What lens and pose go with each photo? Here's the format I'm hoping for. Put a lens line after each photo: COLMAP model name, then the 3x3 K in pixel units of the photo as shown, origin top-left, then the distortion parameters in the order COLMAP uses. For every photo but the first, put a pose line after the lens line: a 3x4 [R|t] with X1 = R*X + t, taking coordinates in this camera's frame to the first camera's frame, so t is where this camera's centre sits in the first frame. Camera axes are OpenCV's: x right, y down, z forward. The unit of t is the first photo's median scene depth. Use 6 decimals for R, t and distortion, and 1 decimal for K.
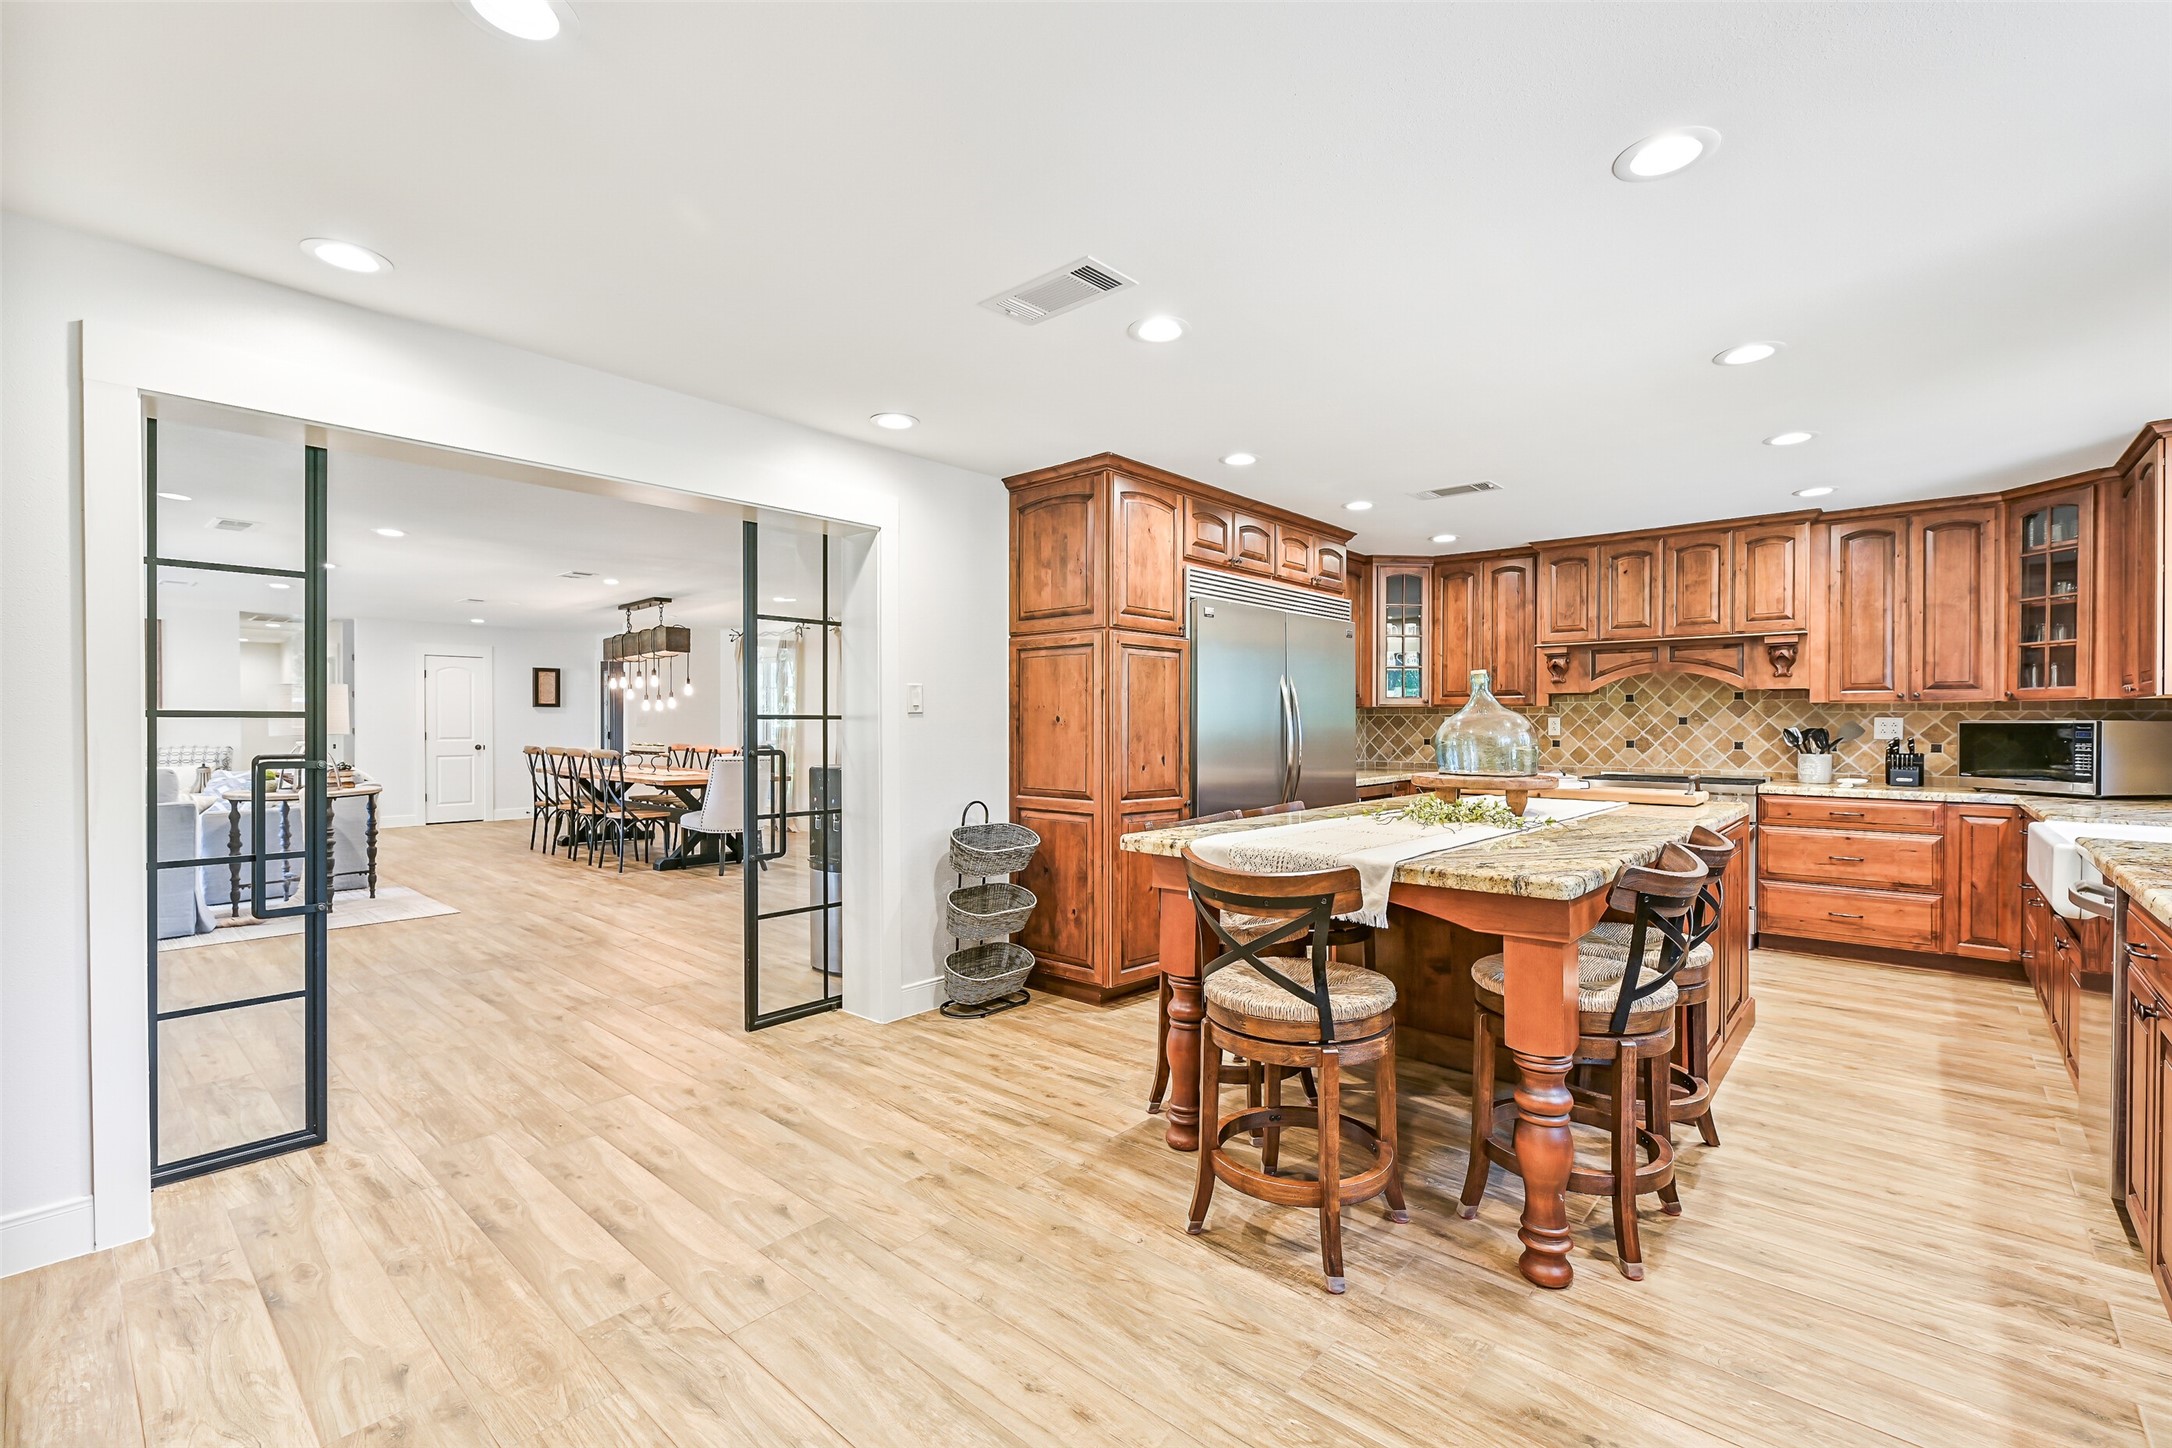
lens RADIAL K [[938.9, 0, 1090.3], [0, 938.9, 729.3], [0, 0, 1]] dist [-0.000147, -0.000207]
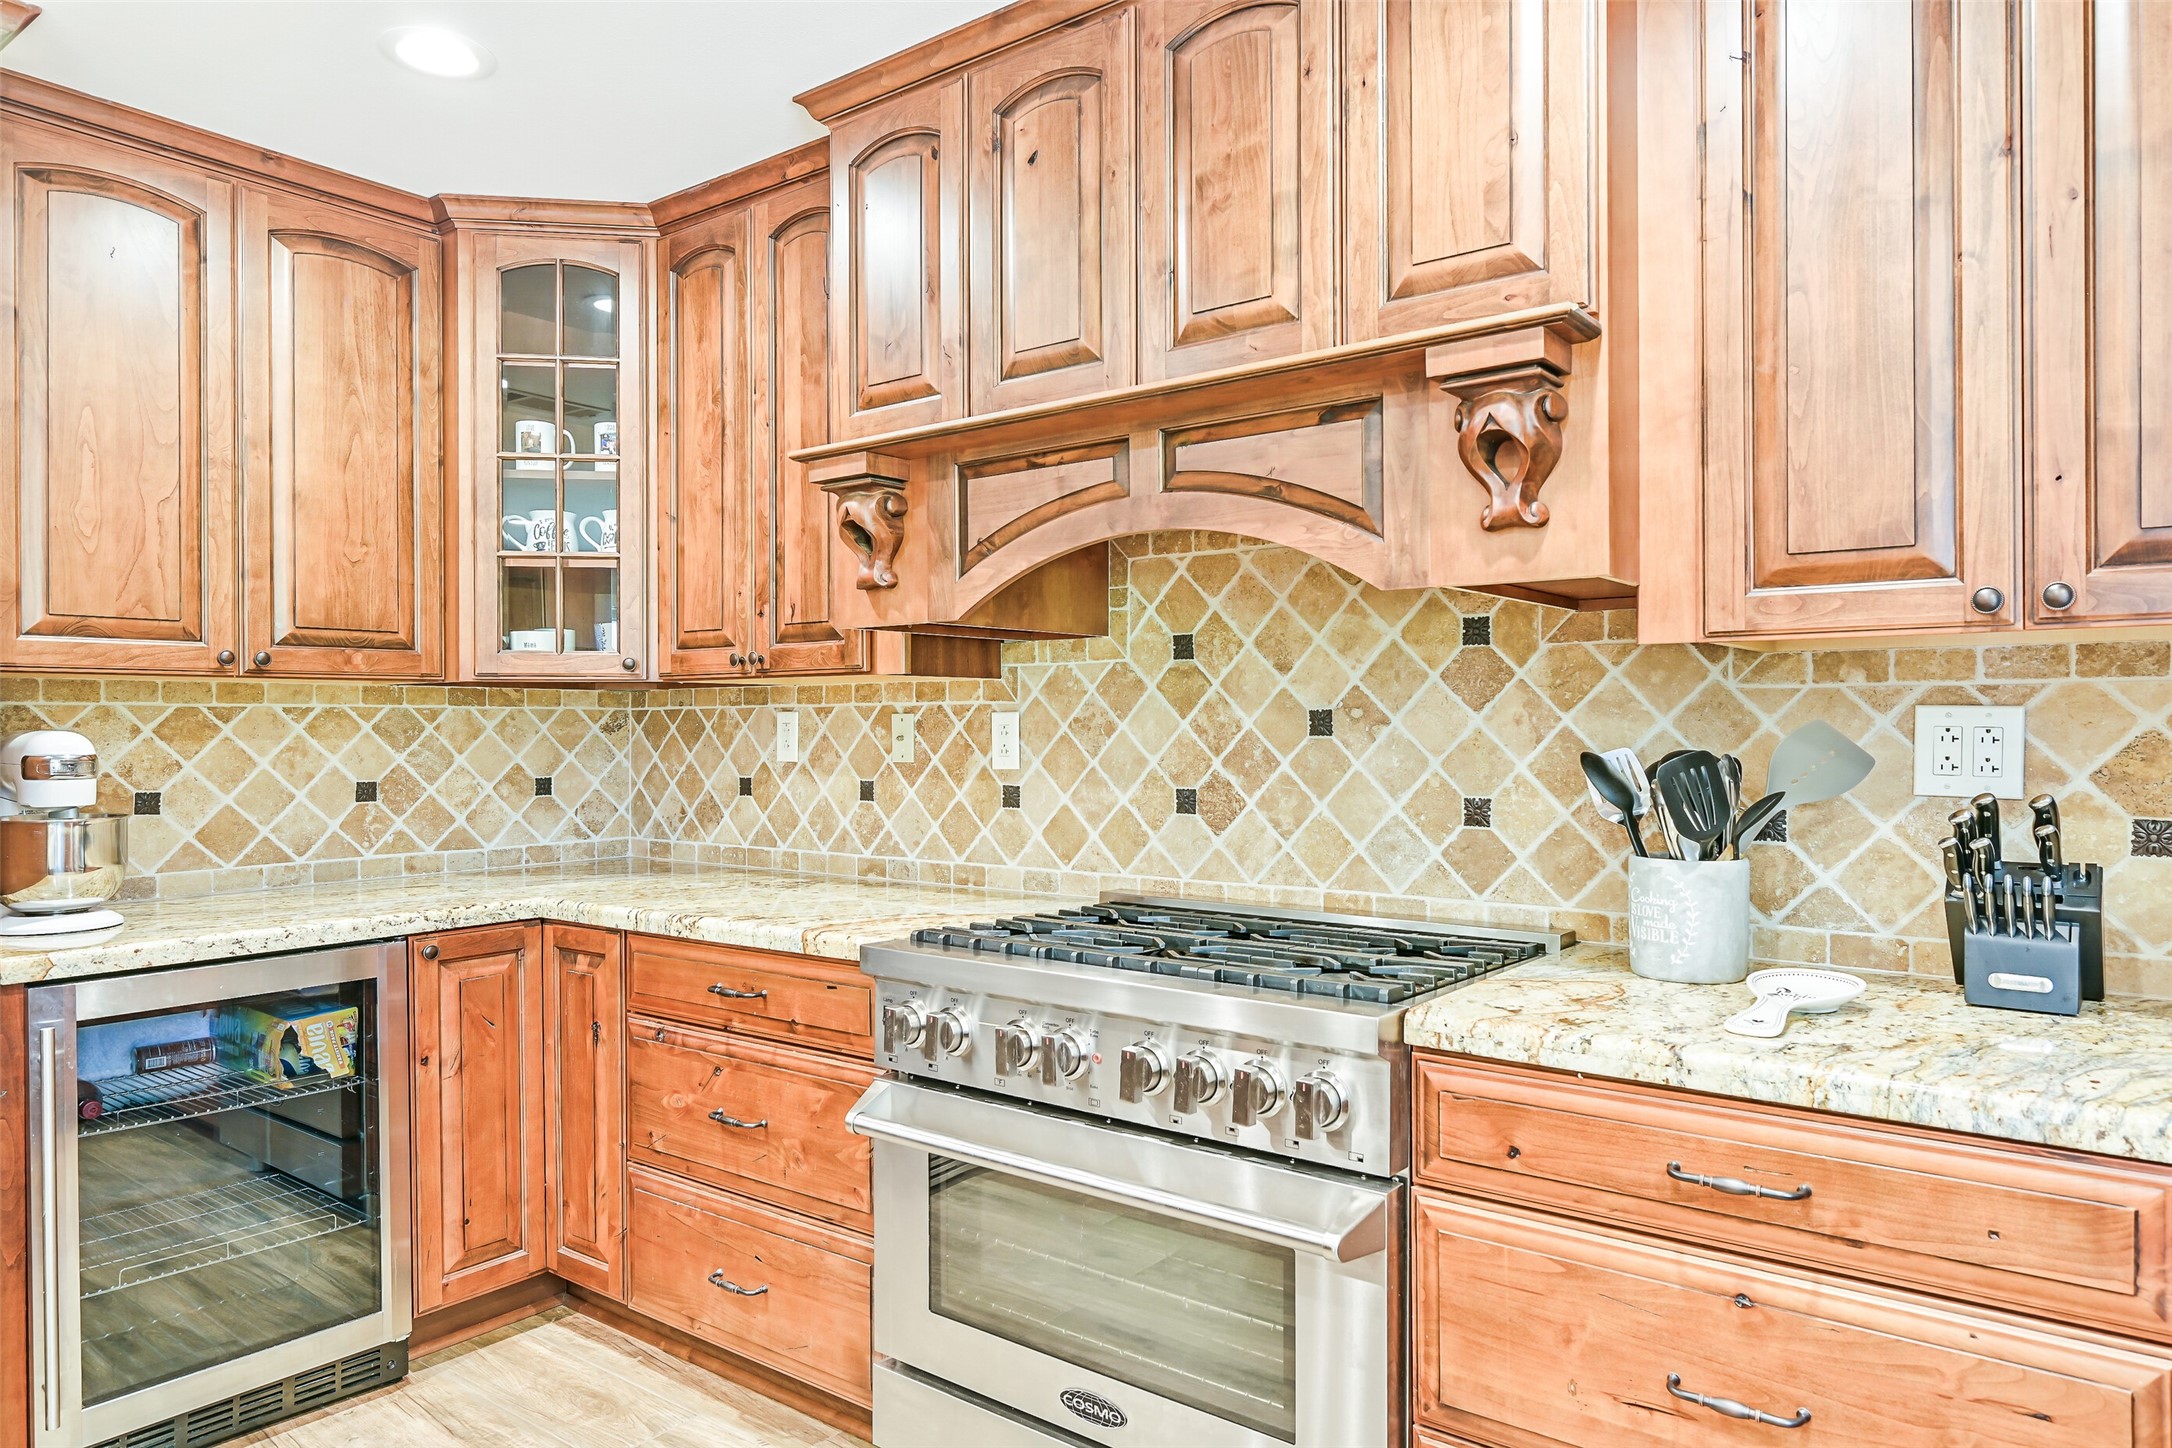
lens RADIAL K [[1373.1, 0, 1085.0], [0, 1373.1, 725.3], [0, 0, 1]] dist [-0.004292, 0.000935]
pose [[0.997789, -0.003545, 0.066372, 0.593398], [0.004106, 0.999957, -0.008317, -0.005503], [-0.066340, 0.008571, 0.997760, 0.655092]]
